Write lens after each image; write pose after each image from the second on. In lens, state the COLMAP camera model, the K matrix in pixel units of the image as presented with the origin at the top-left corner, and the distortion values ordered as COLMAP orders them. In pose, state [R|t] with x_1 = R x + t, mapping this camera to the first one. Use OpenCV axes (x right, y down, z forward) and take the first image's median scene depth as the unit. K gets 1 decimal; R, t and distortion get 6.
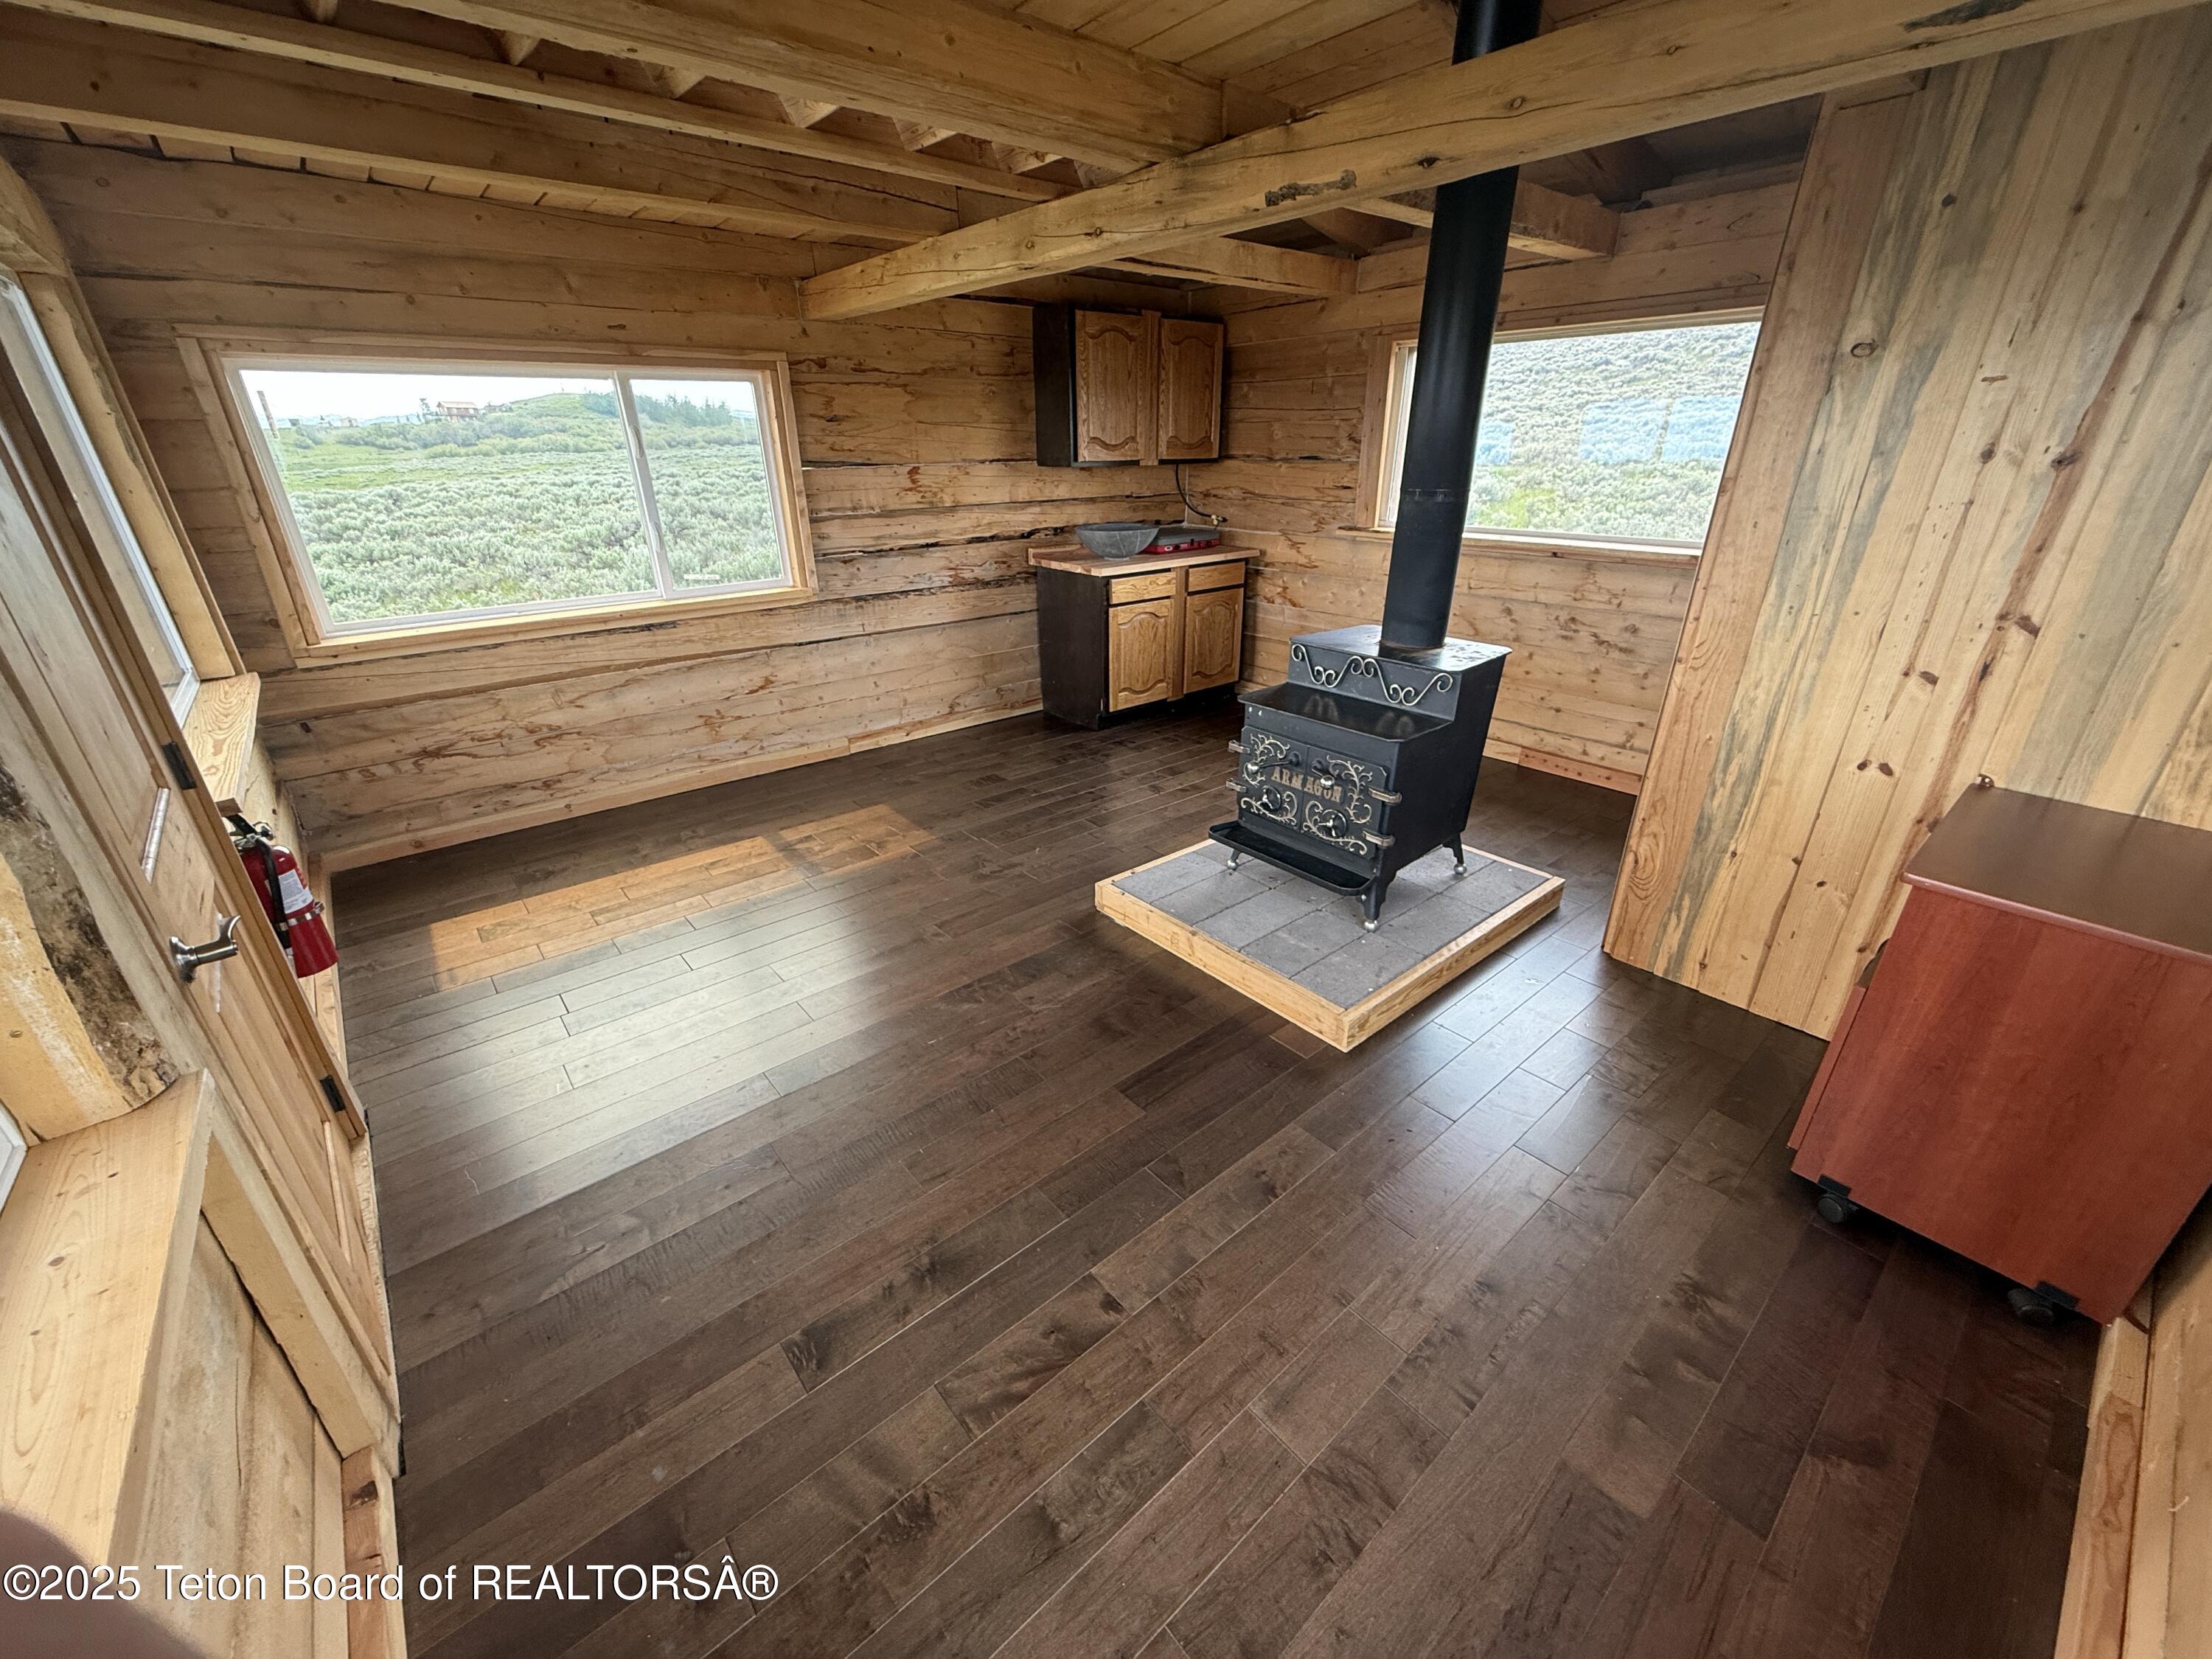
lens RADIAL K [[880.3, 0, 1105.2], [0, 880.3, 833.4], [0, 0, 1]] dist [0.000252, 0.000178]
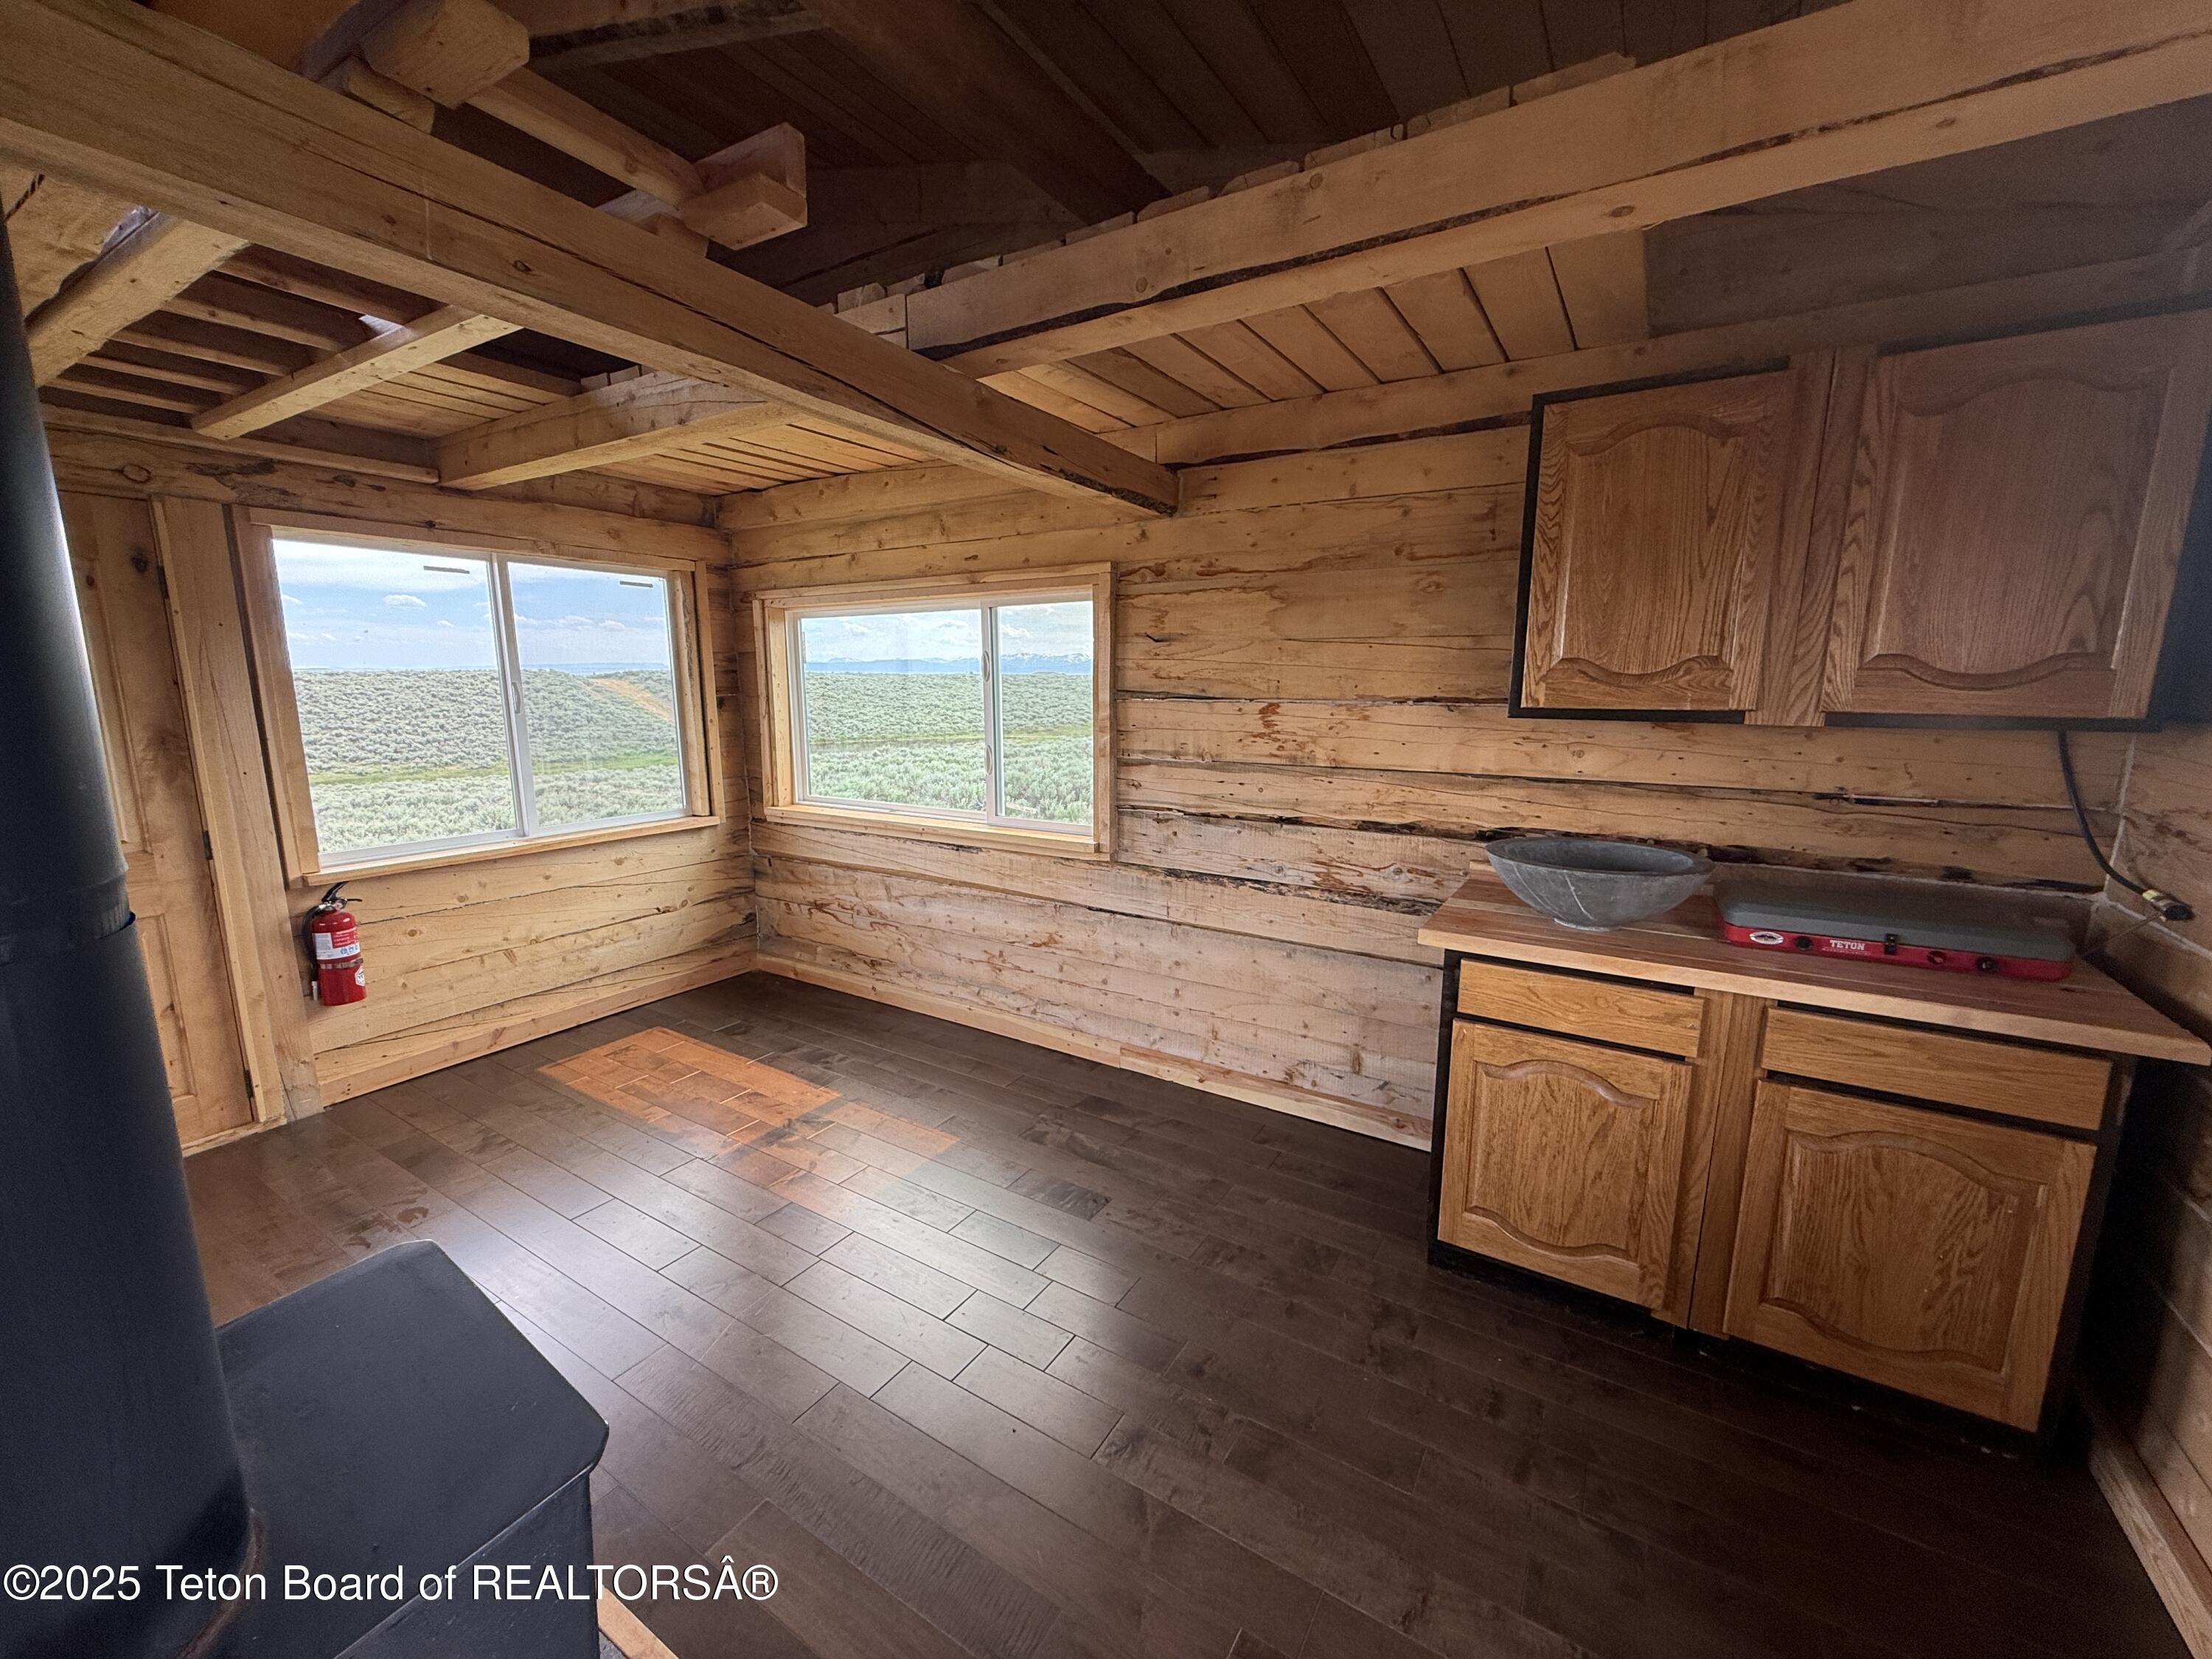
lens RADIAL K [[880.3, 0, 1111.4], [0, 880.3, 833.3], [0, 0, 1]] dist [0.000252, 0.000178]
pose [[0.305487, 0.174913, -0.935993, 0.425932], [-0.392756, 0.918614, 0.043479, -0.358066], [0.867422, 0.354335, 0.349323, 0.813566]]
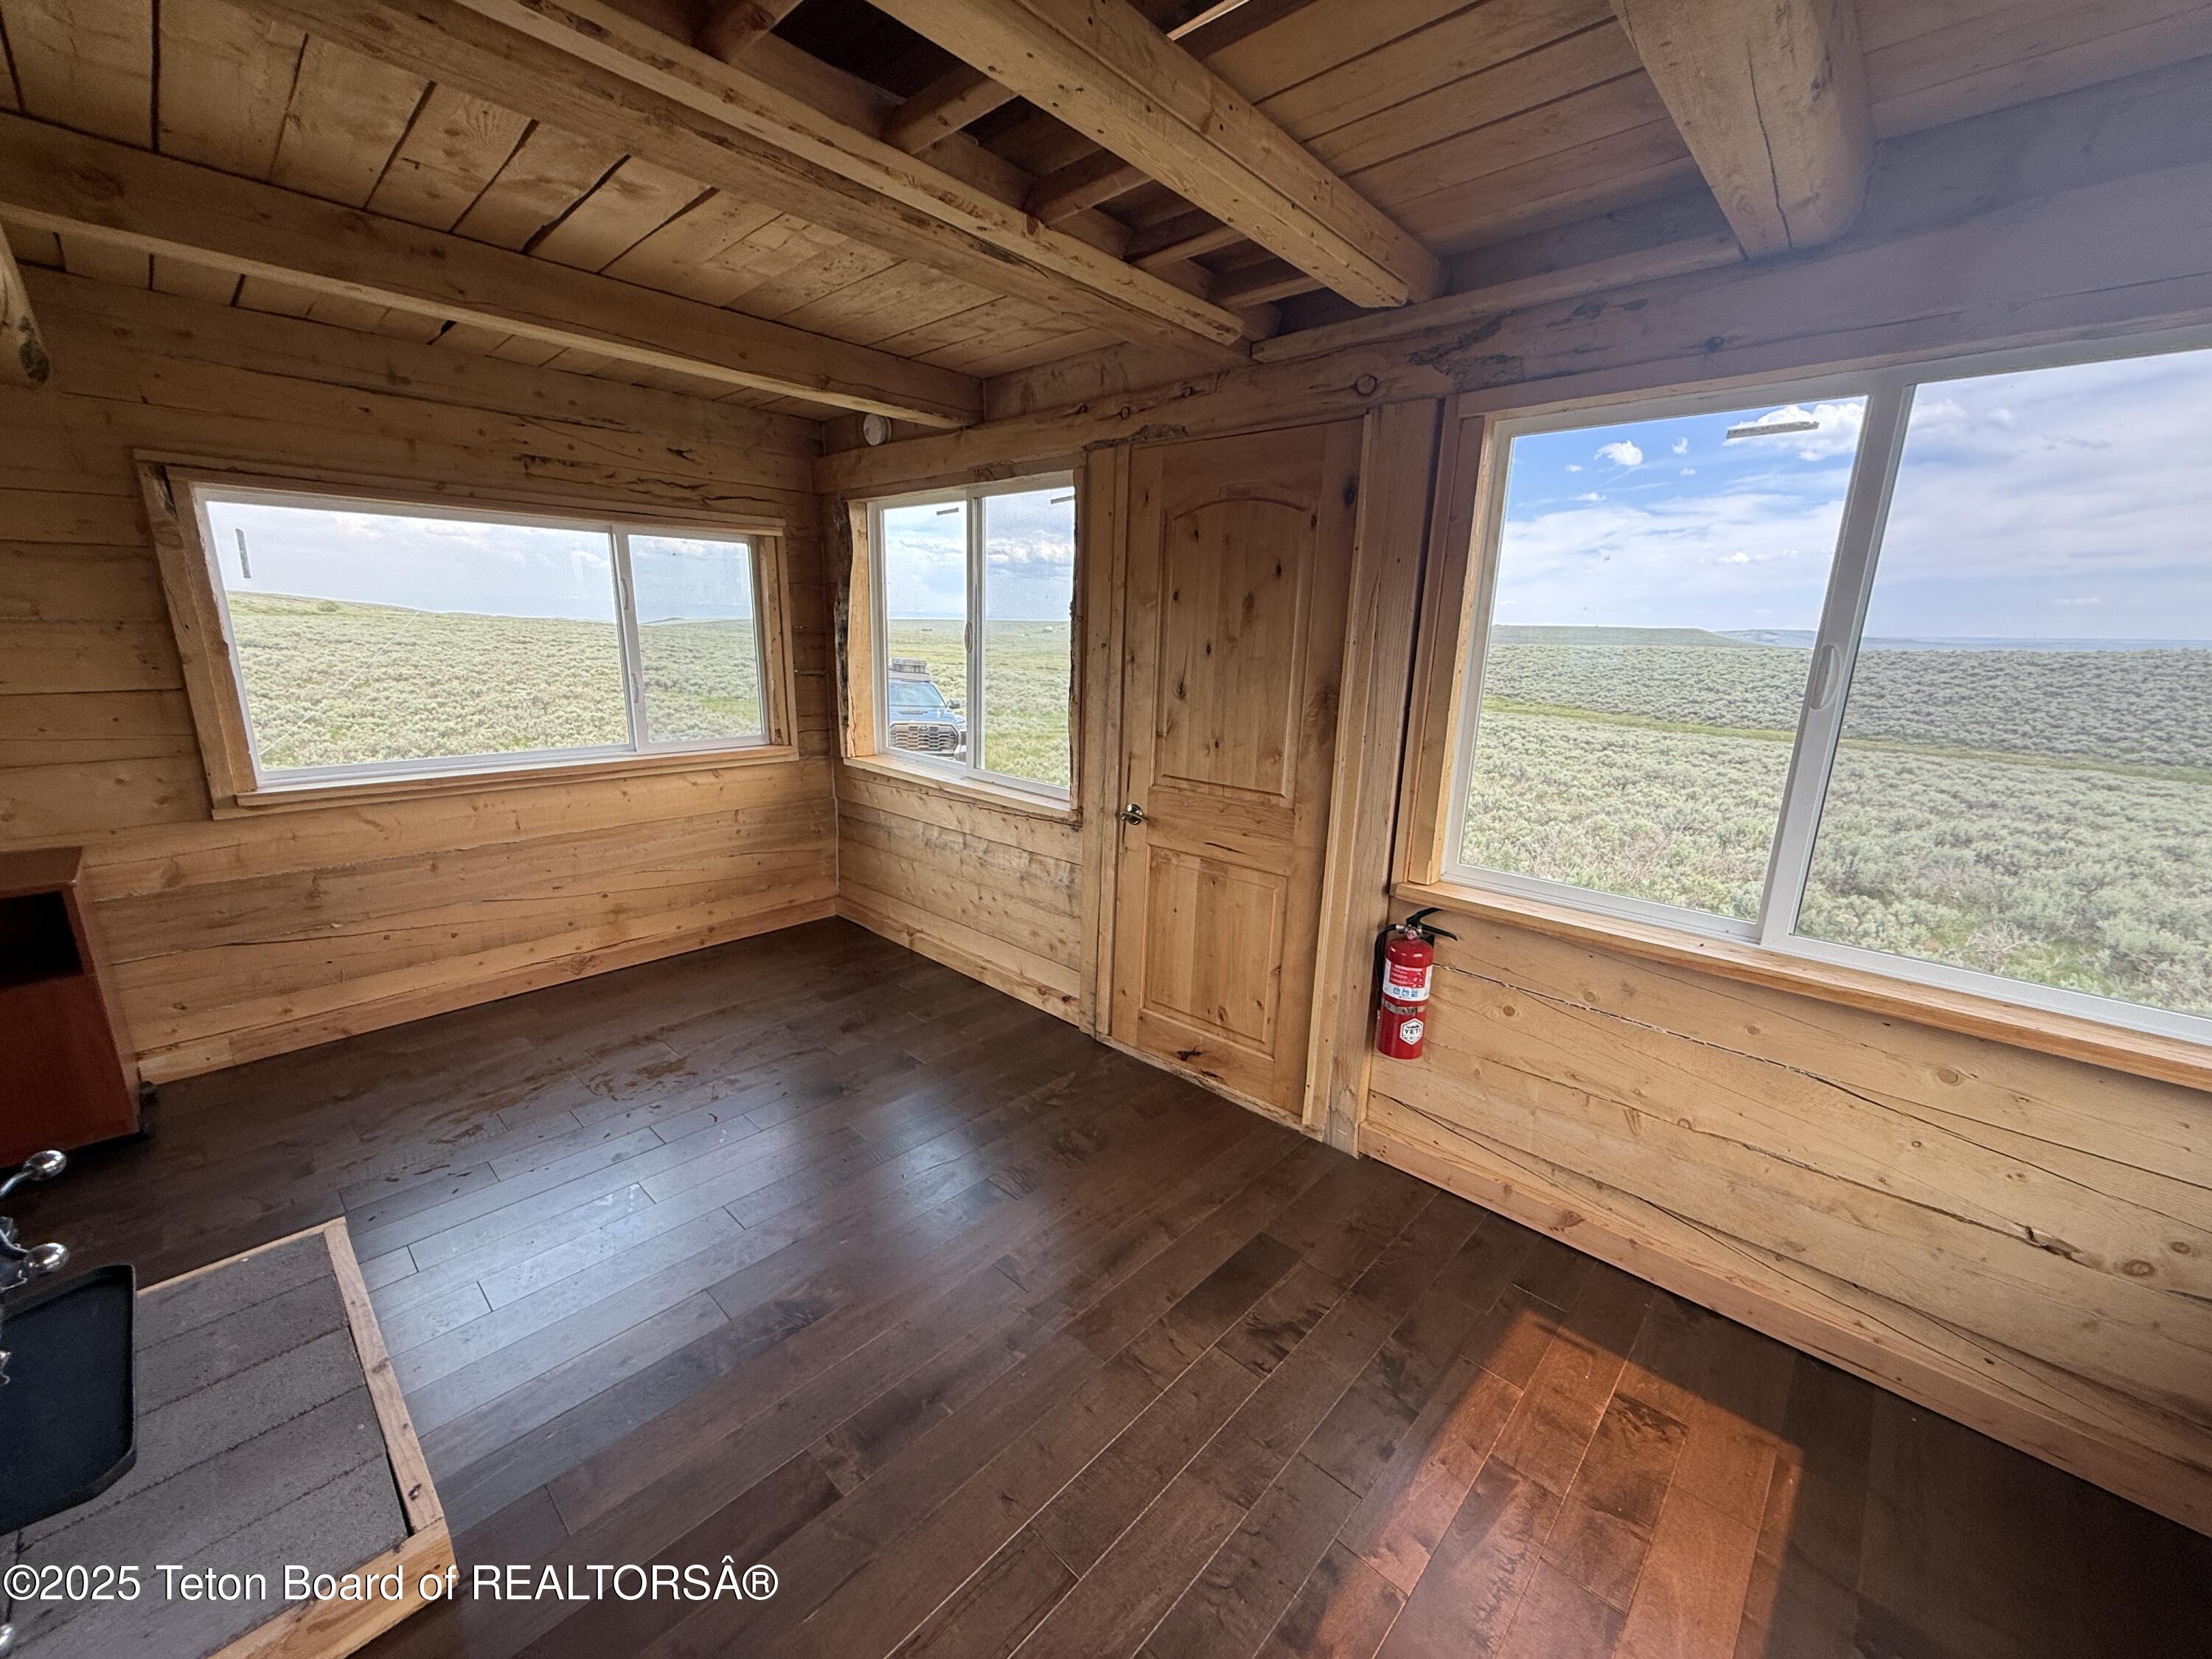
lens RADIAL K [[880.3, 0, 1109.1], [0, 880.3, 830.1], [0, 0, 1]] dist [0.000252, 0.000178]
pose [[-0.994341, 0.010884, -0.105675, -0.235271], [-0.055855, 0.792587, 0.607195, -0.396774], [0.090365, 0.609661, -0.787494, 0.917011]]
